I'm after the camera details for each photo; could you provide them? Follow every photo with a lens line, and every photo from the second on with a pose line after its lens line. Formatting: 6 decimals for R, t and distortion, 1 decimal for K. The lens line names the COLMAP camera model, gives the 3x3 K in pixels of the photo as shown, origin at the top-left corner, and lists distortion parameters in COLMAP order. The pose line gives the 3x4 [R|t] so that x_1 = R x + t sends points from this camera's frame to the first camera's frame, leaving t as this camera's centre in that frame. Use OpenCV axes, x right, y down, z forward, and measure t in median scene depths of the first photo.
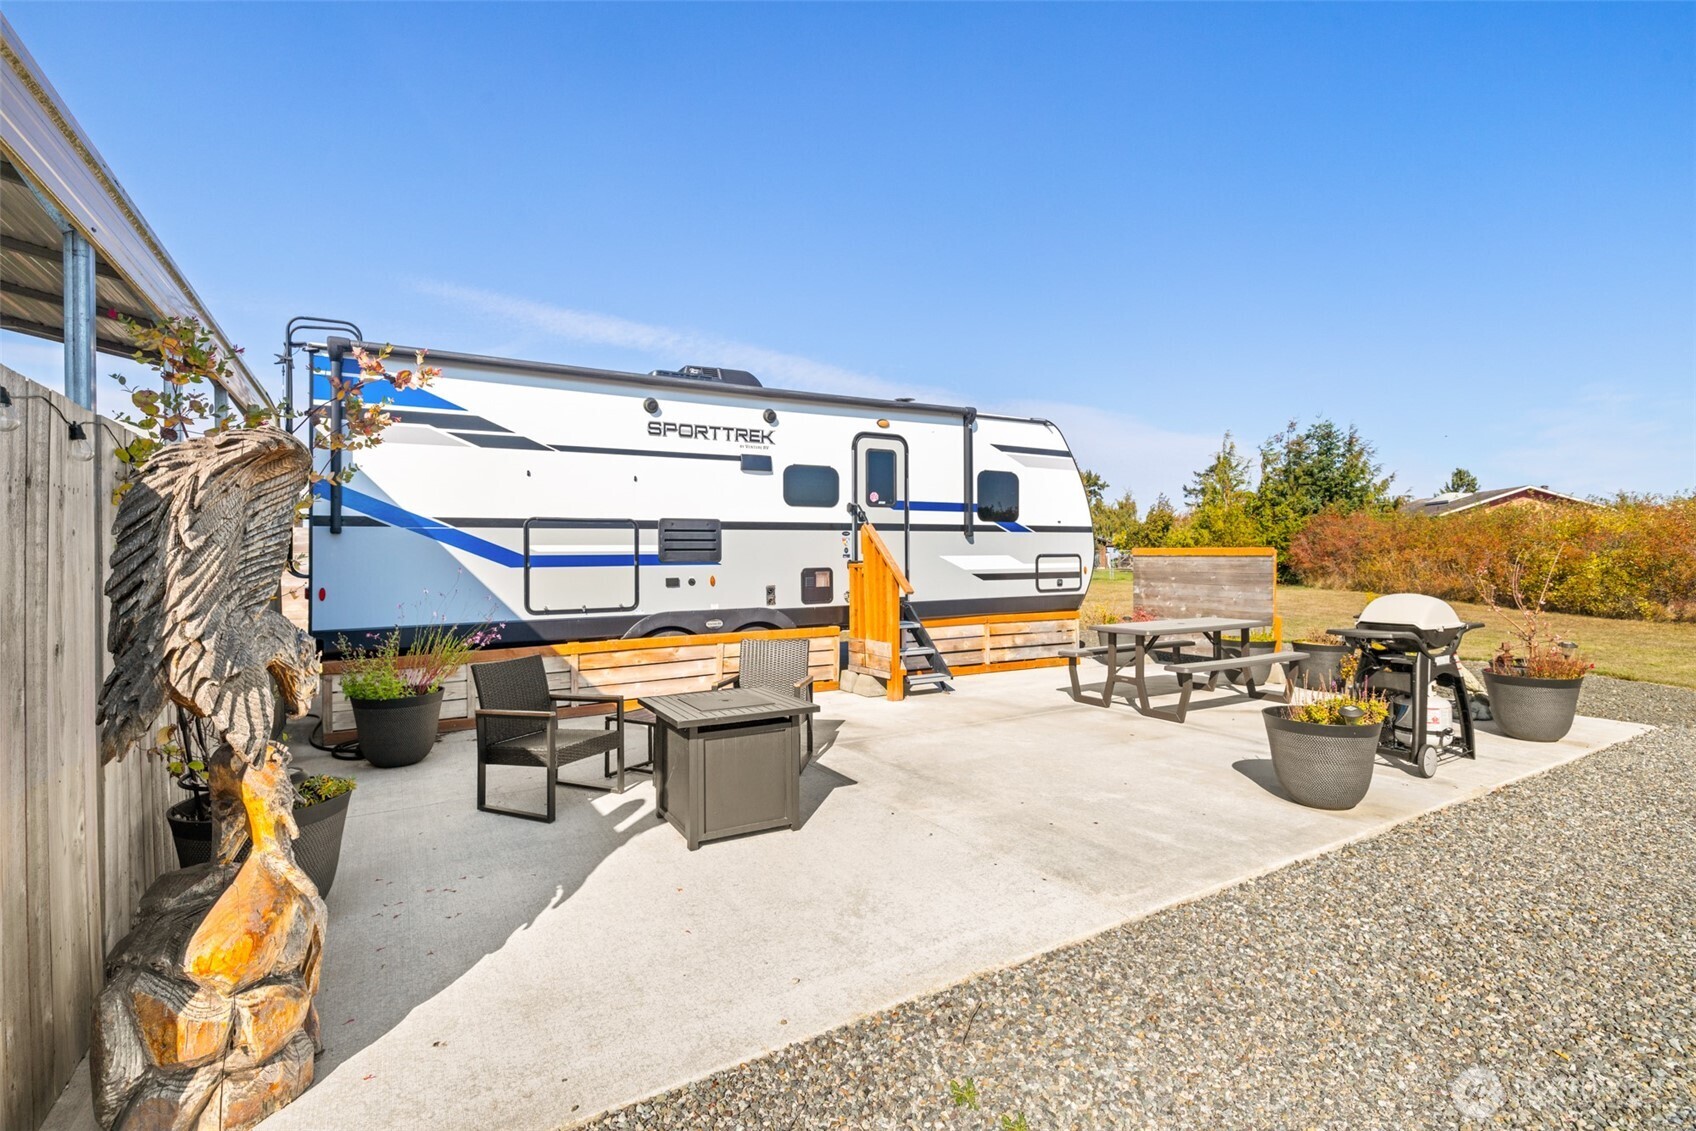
lens RADIAL K [[756.8, 0, 846.3], [0, 756.8, 554.8], [0, 0, 1]] dist [-0.005111, 0.000030]
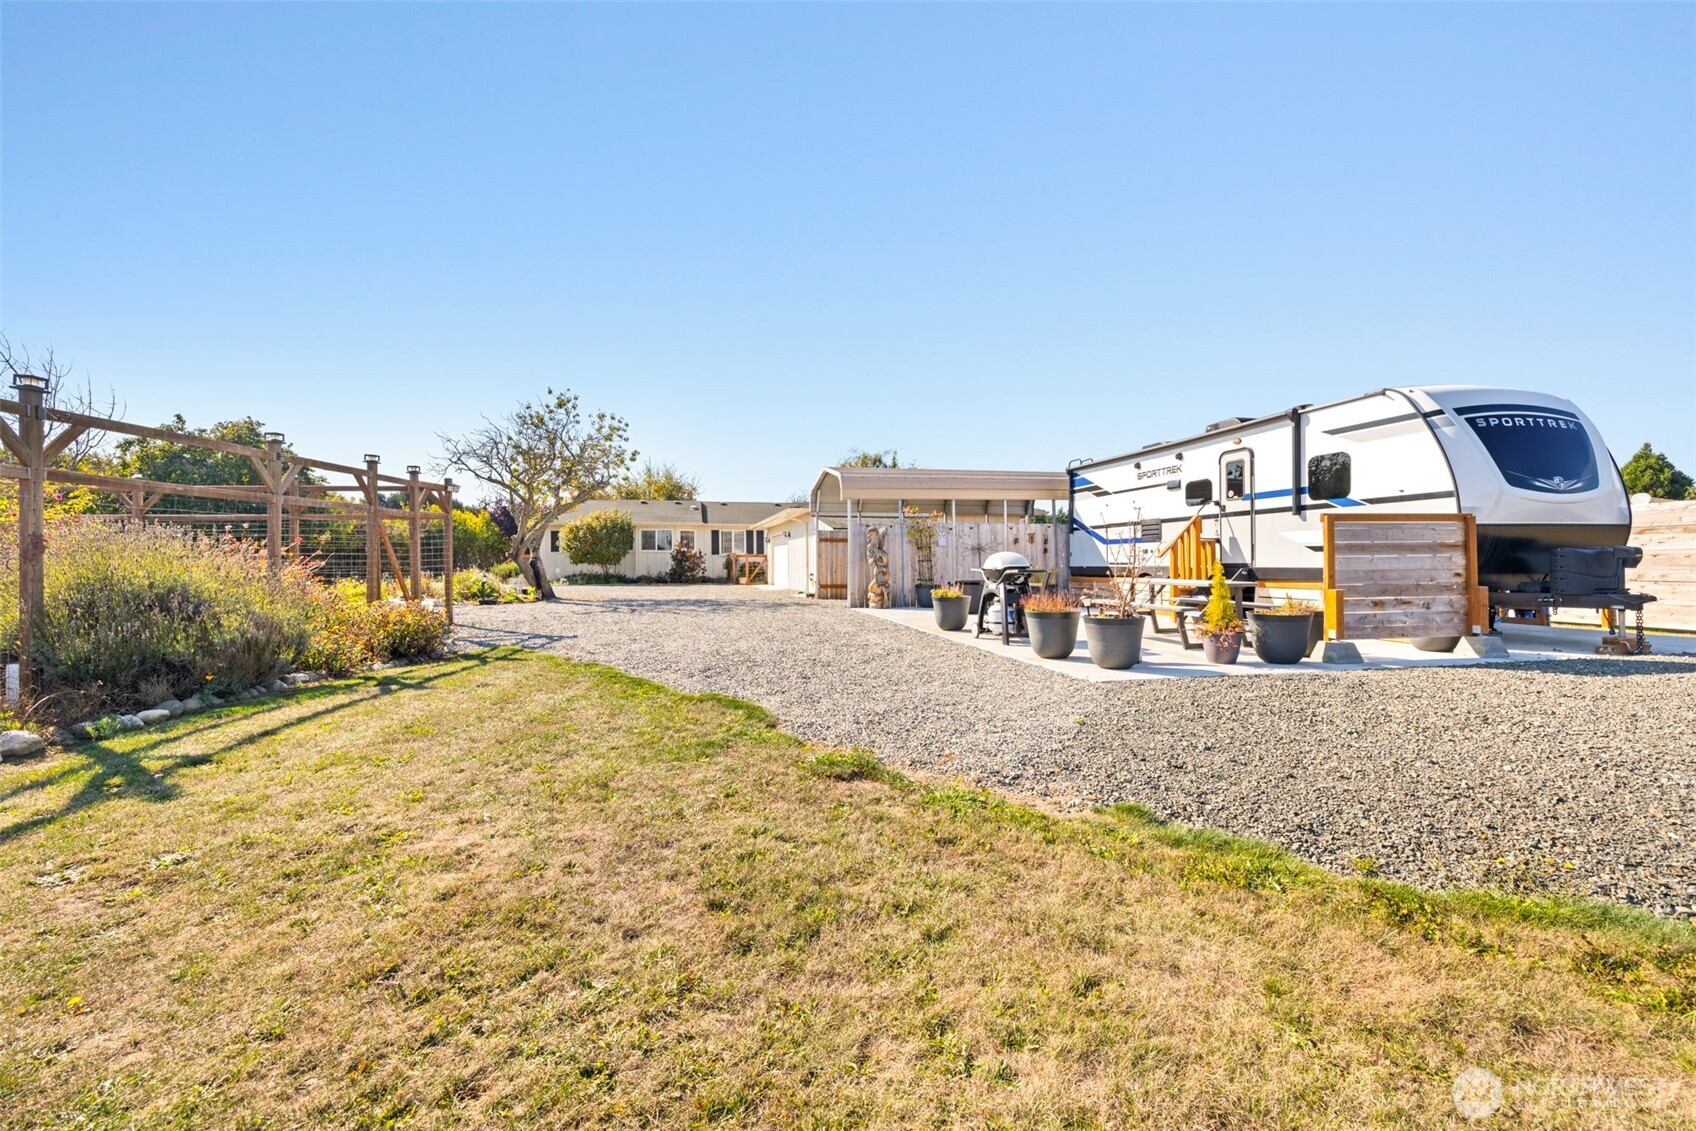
lens RADIAL K [[715.3, 0, 848.6], [0, 715.3, 555.2], [0, 0, 1]] dist [-0.004523, -0.000662]
pose [[-0.300153, 0.004393, -0.953881, 1.489753], [0.018716, 0.999824, -0.001285, 0.028454], [0.953707, -0.018239, -0.300183, 0.667673]]
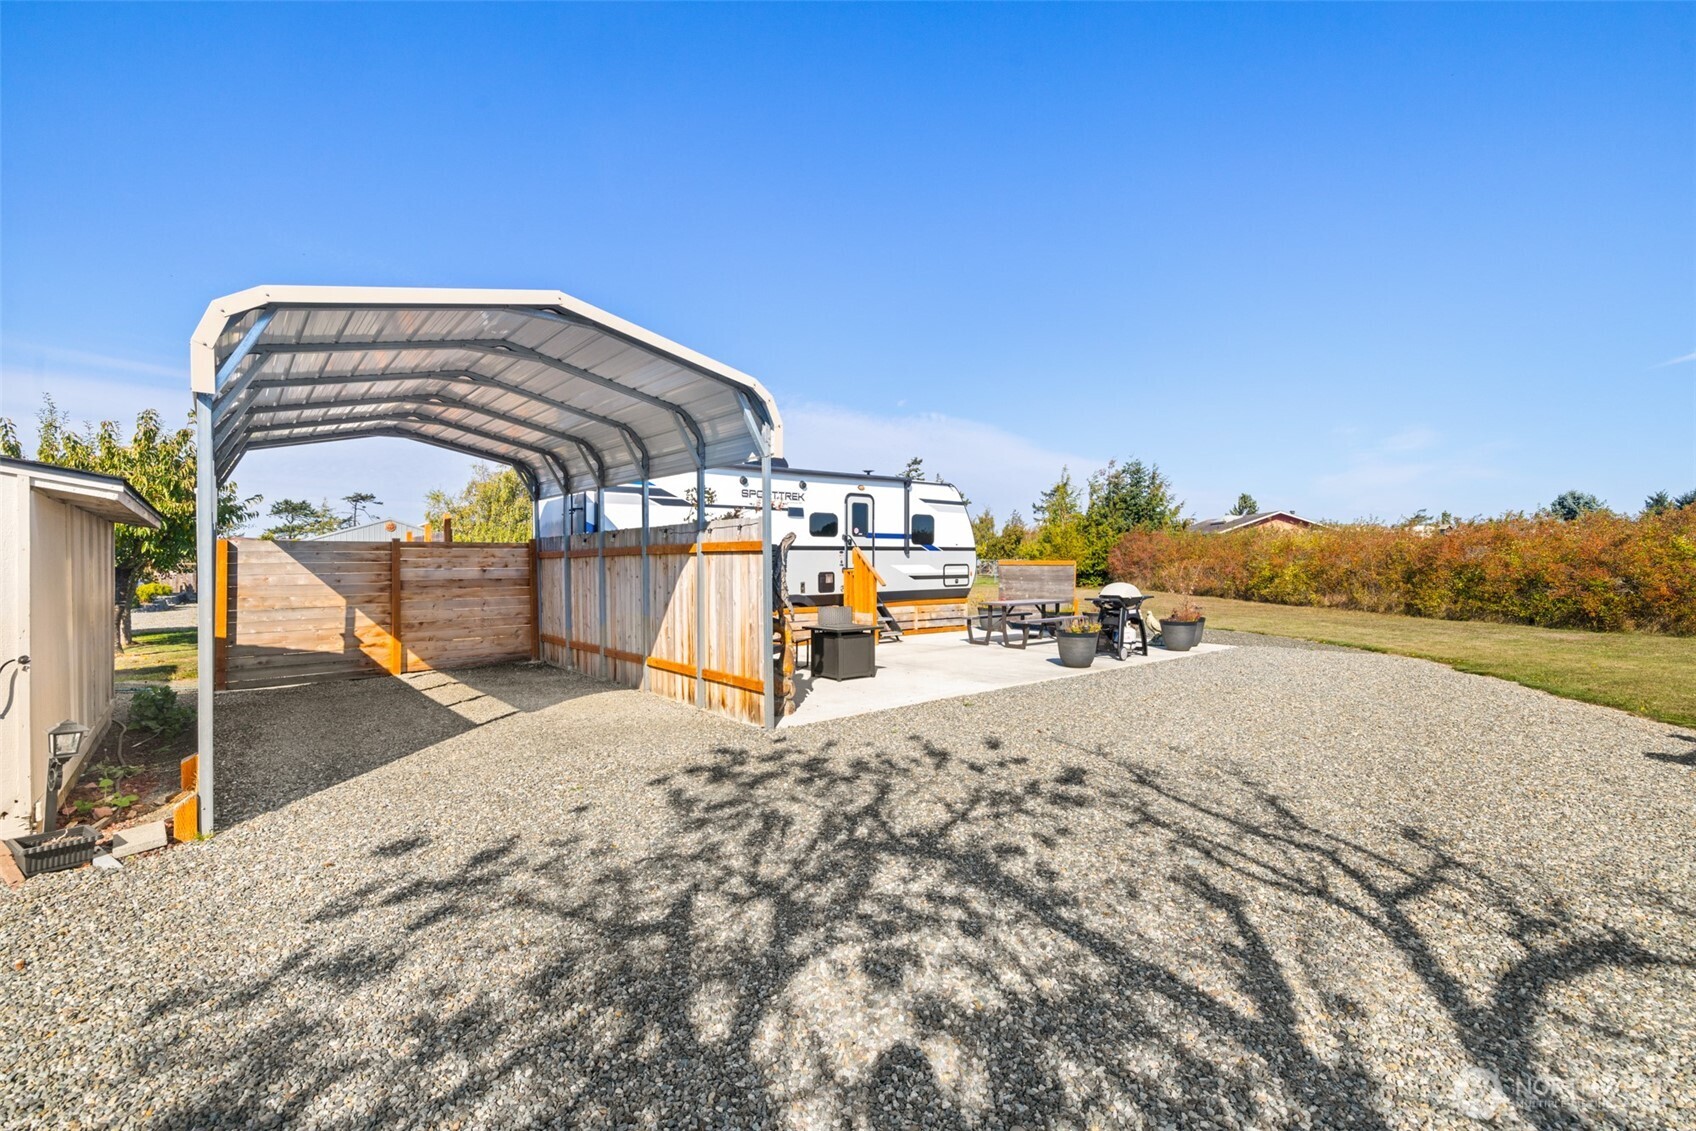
lens RADIAL K [[715.3, 0, 846.0], [0, 715.3, 576.7], [0, 0, 1]] dist [-0.004523, -0.000662]
pose [[0.986632, -0.001789, 0.162952, -0.237306], [-0.001424, 0.999807, 0.019598, -0.003661], [-0.162955, -0.019568, 0.986439, -0.565745]]
